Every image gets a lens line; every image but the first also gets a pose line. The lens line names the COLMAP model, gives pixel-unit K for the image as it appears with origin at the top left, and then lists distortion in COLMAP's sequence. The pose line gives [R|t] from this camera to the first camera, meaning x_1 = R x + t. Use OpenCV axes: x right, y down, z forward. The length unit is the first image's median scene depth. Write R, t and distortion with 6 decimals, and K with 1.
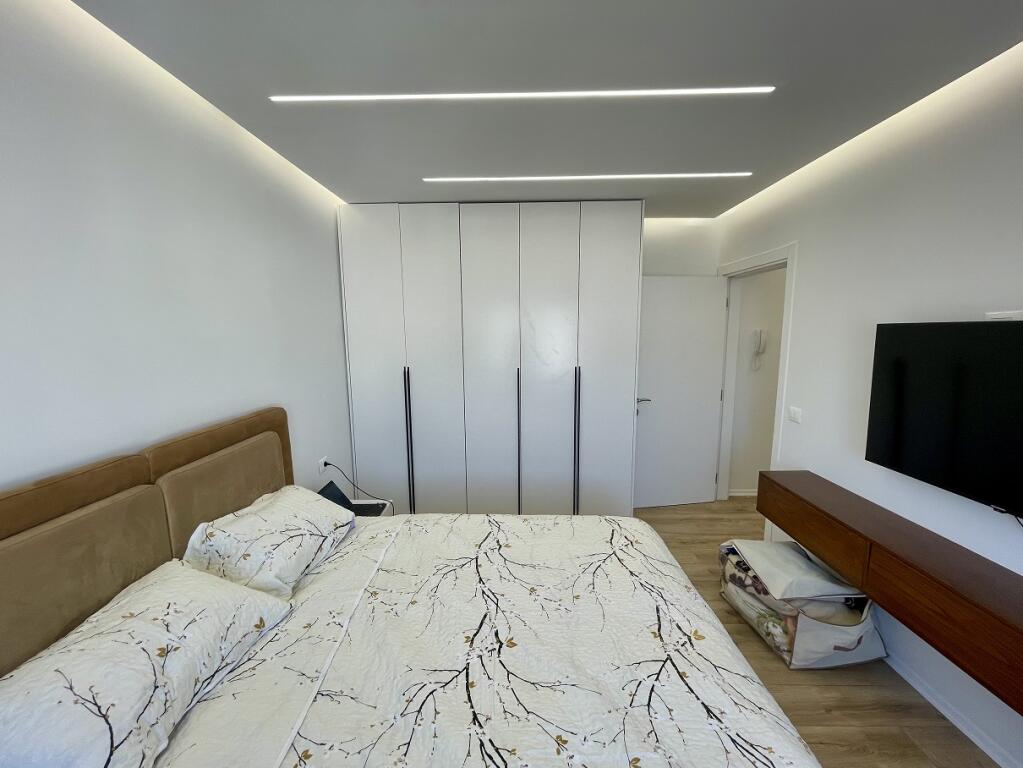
lens RADIAL K [[411.7, 0, 513.2], [0, 411.7, 386.1], [0, 0, 1]] dist [-0.001869, 0.000606]
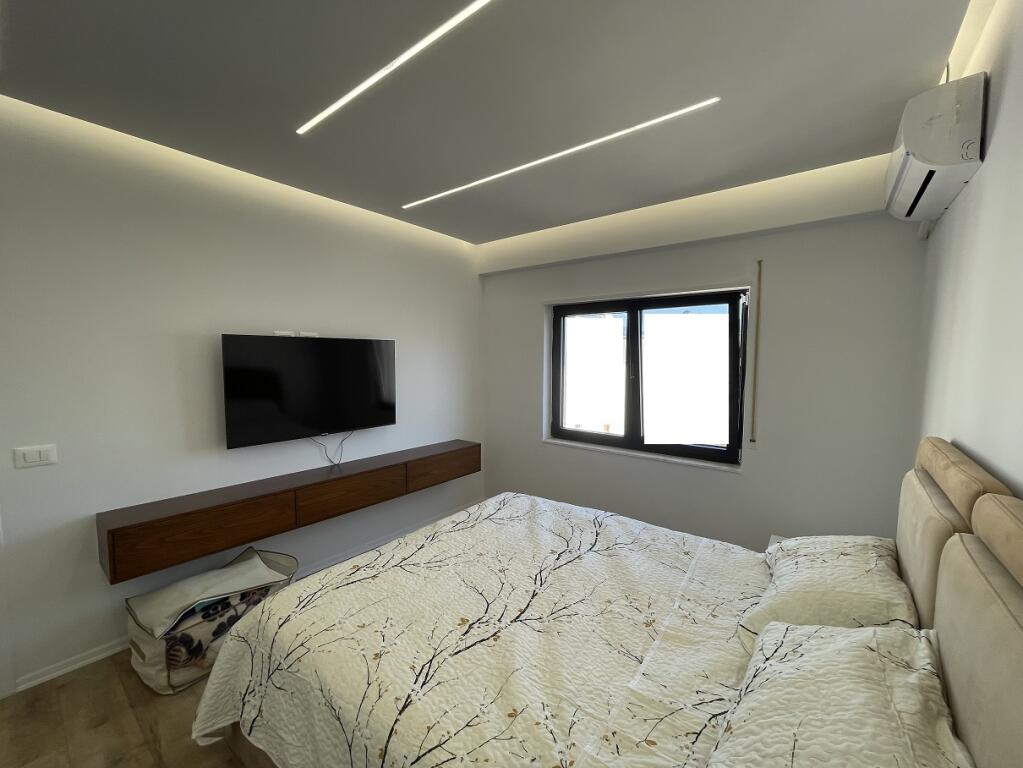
lens RADIAL K [[411.7, 0, 509.9], [0, 411.7, 387.1], [0, 0, 1]] dist [-0.001869, 0.000606]
pose [[-0.792823, -0.041156, 0.608060, -0.616915], [0.082698, 0.981225, 0.174240, -0.167736], [-0.603815, 0.188427, -0.774534, 1.761448]]
